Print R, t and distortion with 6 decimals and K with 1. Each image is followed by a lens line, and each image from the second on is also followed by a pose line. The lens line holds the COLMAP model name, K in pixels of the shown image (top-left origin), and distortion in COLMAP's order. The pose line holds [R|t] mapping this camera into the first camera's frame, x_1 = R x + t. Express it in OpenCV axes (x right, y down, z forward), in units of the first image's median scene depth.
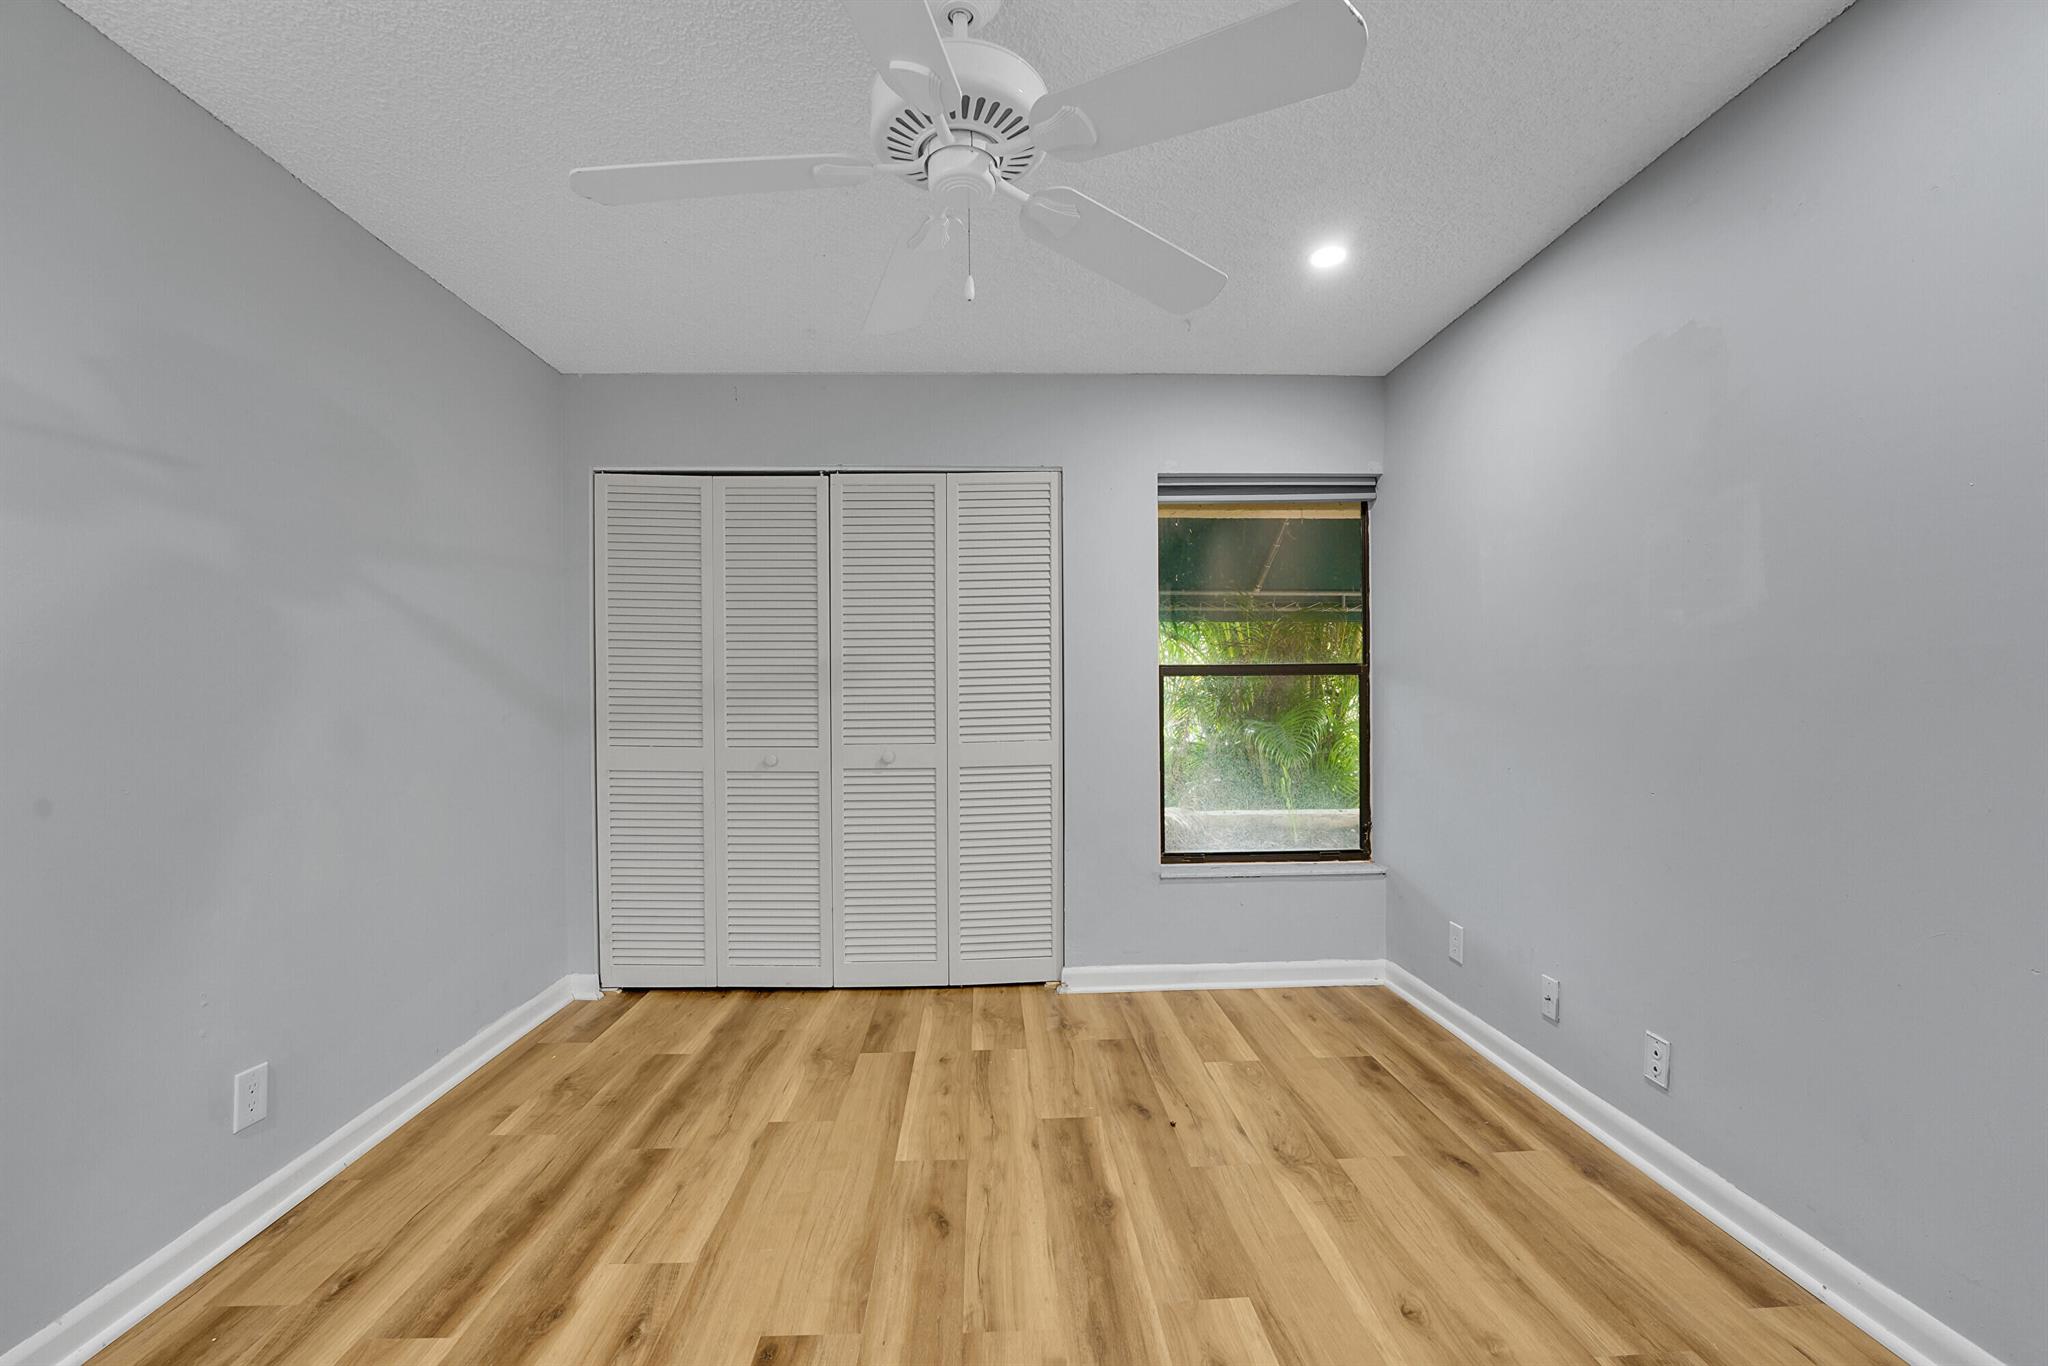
lens RADIAL K [[834.5, 0, 1018.1], [0, 834.5, 693.6], [0, 0, 1]] dist [-0.028259, 0.002977]
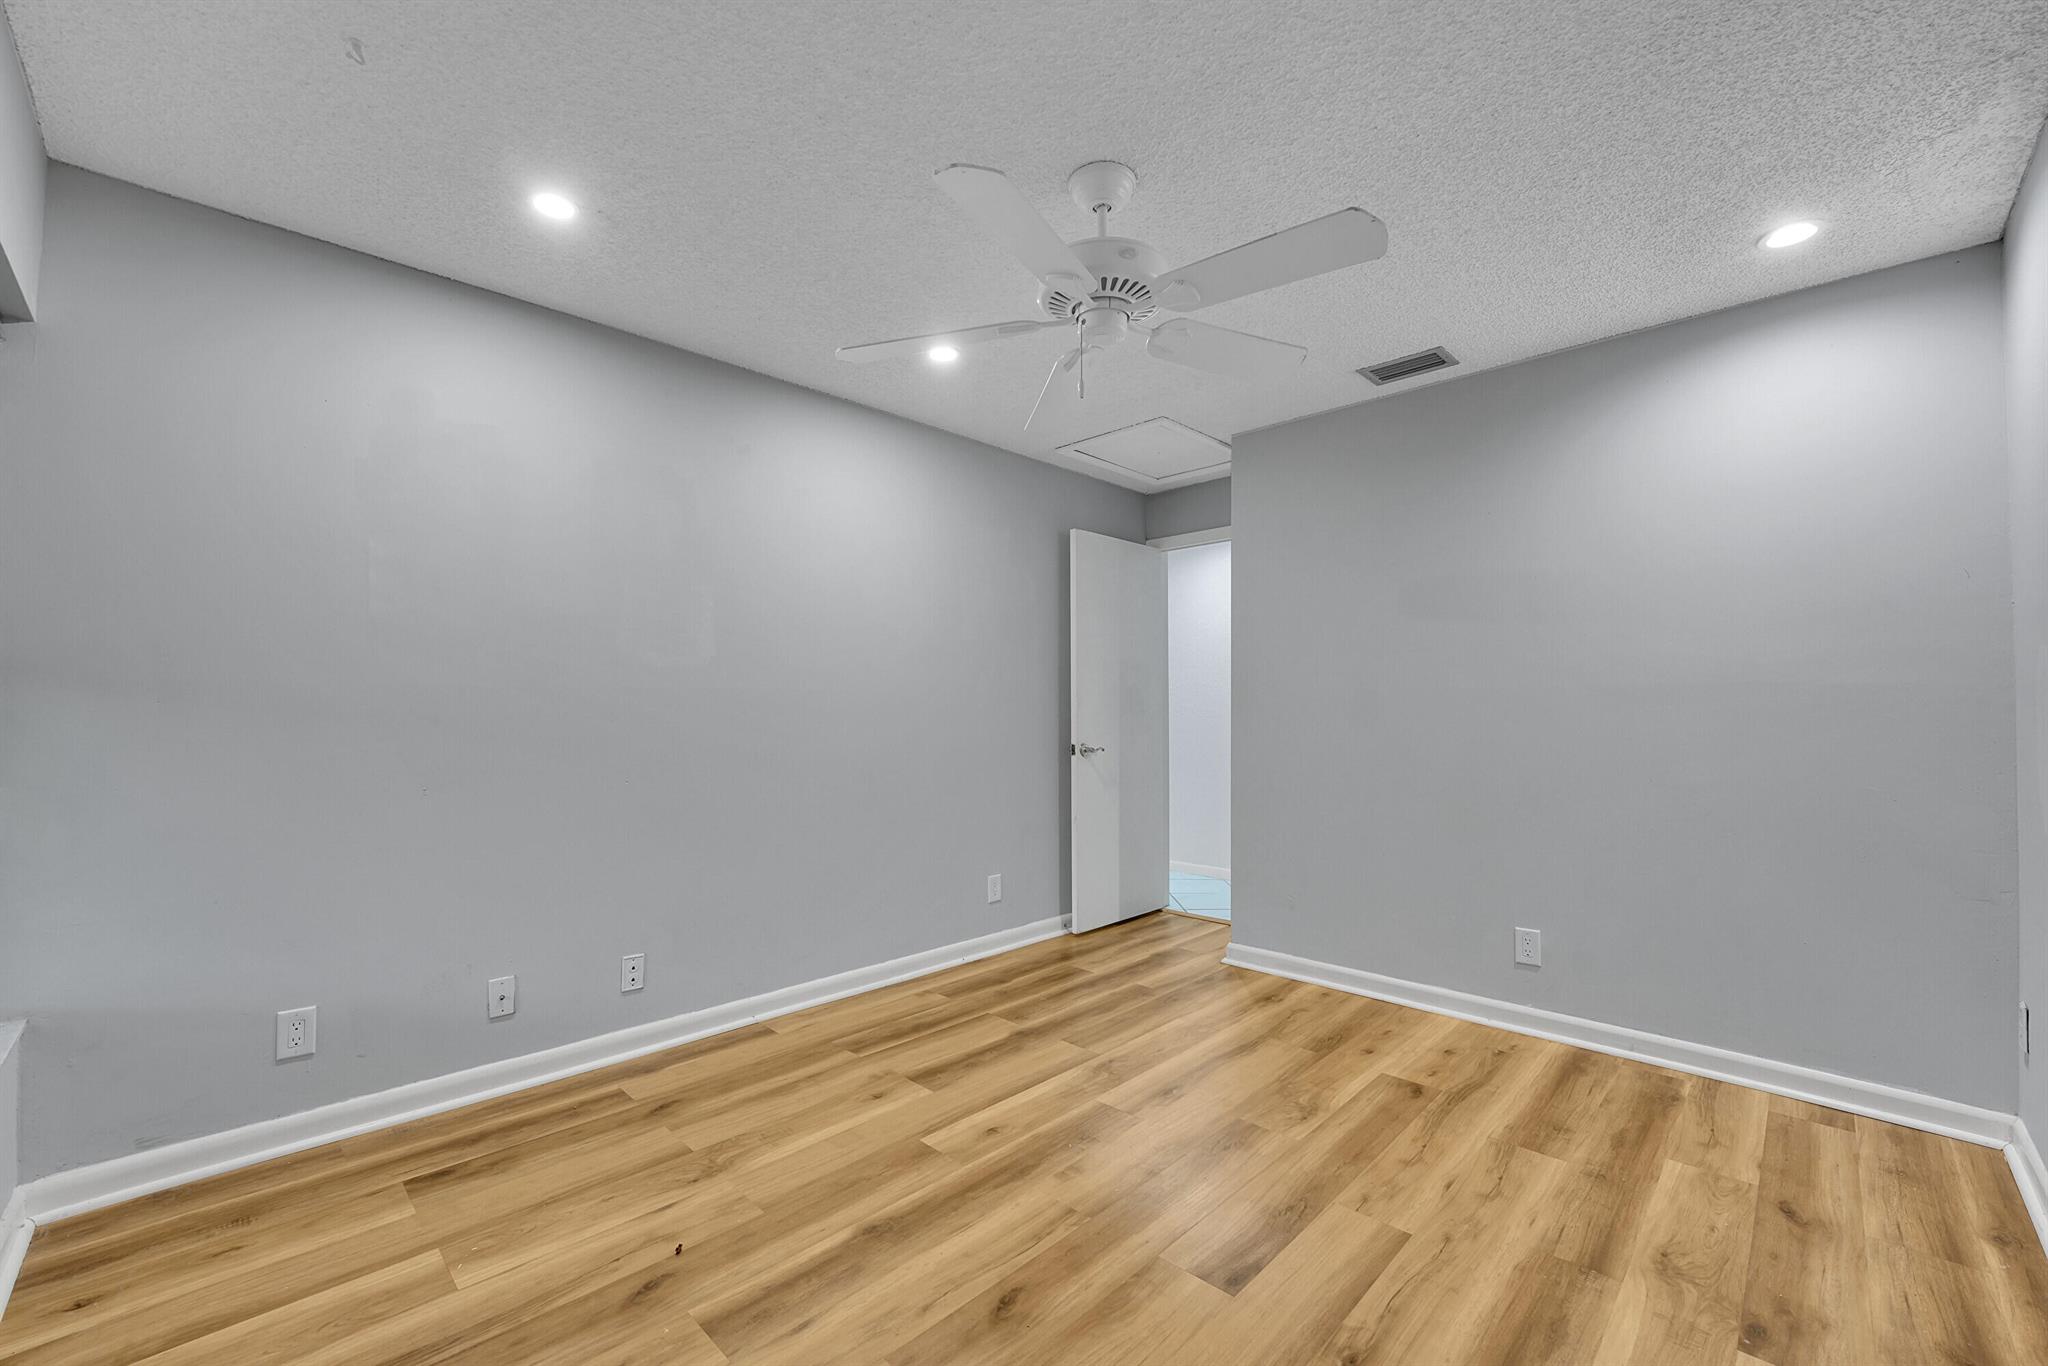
lens RADIAL K [[834.5, 0, 1018.1], [0, 834.5, 693.6], [0, 0, 1]] dist [-0.028259, 0.002977]
pose [[-0.682759, 0.022695, 0.730291, -0.696437], [0.006262, 0.999663, -0.025212, 0.012441], [-0.730616, -0.012640, -0.682671, 1.468888]]
